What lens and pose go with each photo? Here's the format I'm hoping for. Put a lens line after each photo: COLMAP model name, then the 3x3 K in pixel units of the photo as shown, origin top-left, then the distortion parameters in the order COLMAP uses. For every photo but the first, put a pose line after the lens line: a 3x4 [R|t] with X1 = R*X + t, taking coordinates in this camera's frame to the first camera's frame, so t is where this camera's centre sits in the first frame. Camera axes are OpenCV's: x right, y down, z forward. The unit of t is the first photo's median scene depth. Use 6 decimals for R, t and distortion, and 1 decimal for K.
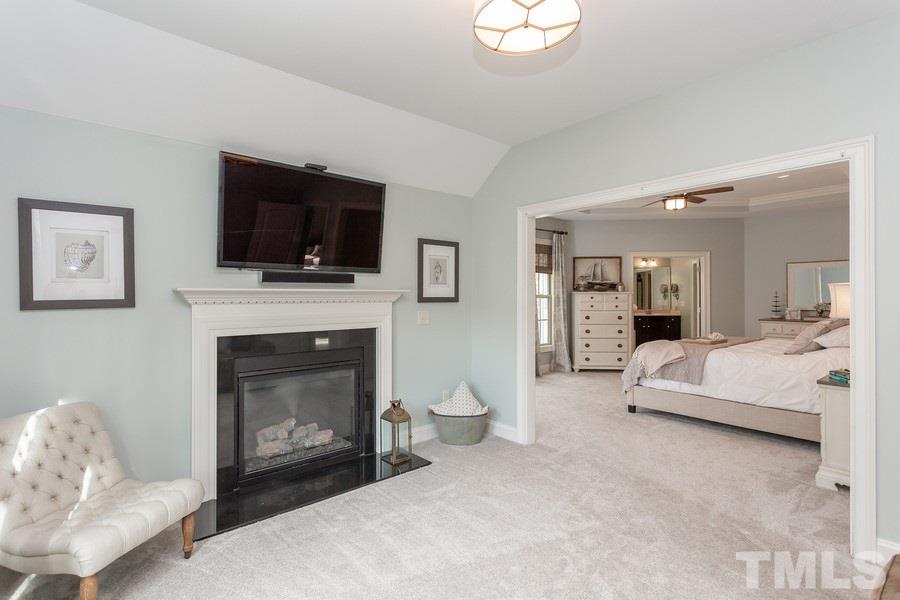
lens RADIAL K [[434.6, 0, 451.4], [0, 434.6, 294.9], [0, 0, 1]] dist [0.005061, 0.000754]
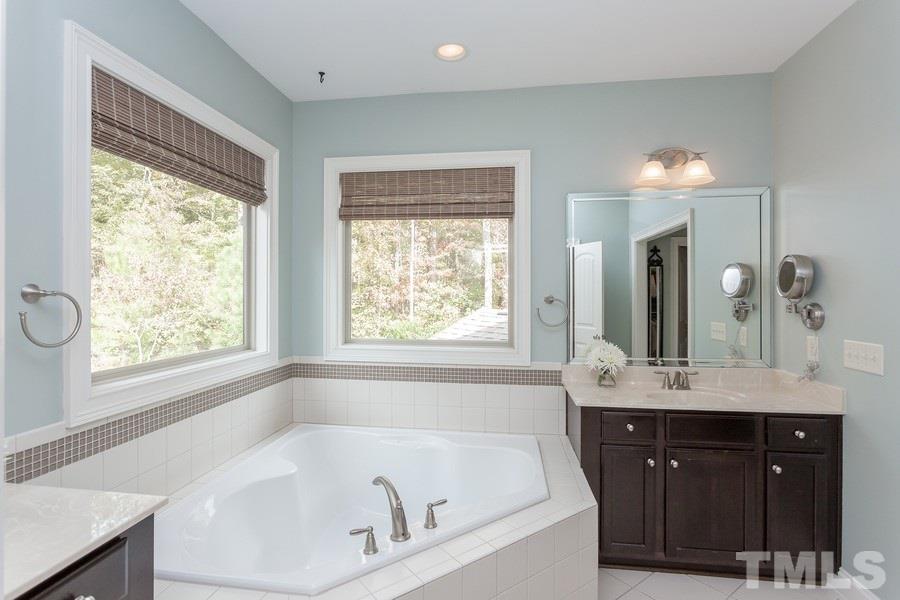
lens RADIAL K [[463.8, 0, 450.9], [0, 463.8, 294.1], [0, 0, 1]] dist [0.003152, 0.000229]
pose [[0.999319, -0.000384, -0.036909, 0.536358], [0.000264, 0.999995, -0.003256, -0.009541], [0.036910, 0.003244, 0.999313, 1.174061]]
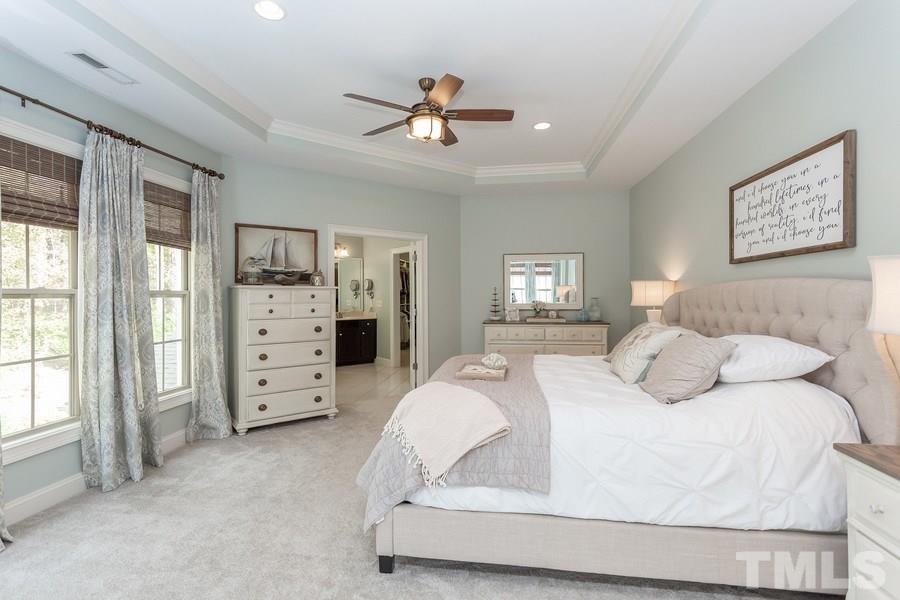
lens RADIAL K [[463.8, 0, 450.9], [0, 463.8, 294.1], [0, 0, 1]] dist [0.003152, 0.000229]
pose [[0.757859, -0.000422, 0.652419, 0.107568], [0.000970, 0.999999, -0.000480, 0.004397], [-0.652418, 0.000996, 0.757859, 0.390512]]
